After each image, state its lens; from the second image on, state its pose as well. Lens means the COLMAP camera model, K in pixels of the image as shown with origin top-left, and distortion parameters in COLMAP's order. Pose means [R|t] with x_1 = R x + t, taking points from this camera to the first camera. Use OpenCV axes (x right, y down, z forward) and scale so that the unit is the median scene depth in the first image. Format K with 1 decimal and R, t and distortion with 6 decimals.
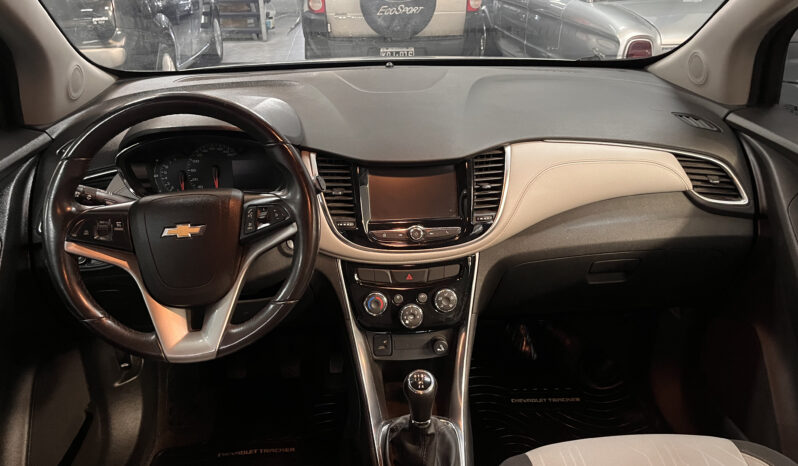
lens RADIAL K [[620.6, 0, 399.0], [0, 620.6, 233.0], [0, 0, 1]] dist [0.096777, -0.182242]
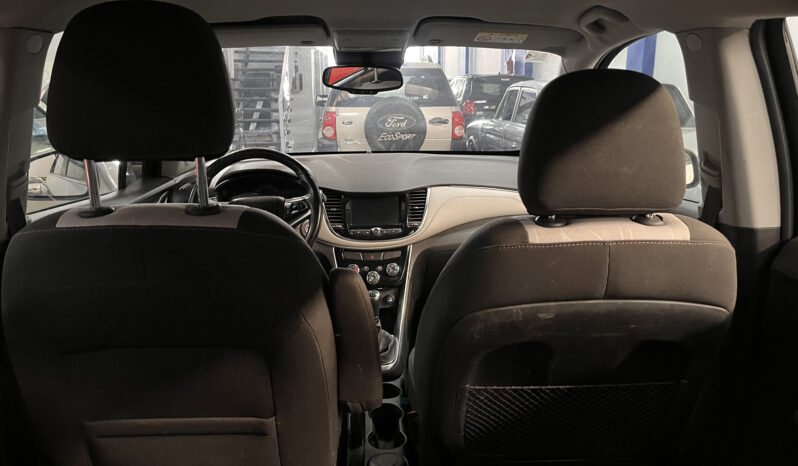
lens RADIAL K [[620.6, 0, 399.0], [0, 620.6, 233.0], [0, 0, 1]] dist [0.096777, -0.182242]
pose [[0.999878, 0.006268, -0.014310, 0.117283], [-0.009027, 0.979395, -0.201753, 0.361028], [0.012751, 0.201858, 0.979332, -0.754040]]
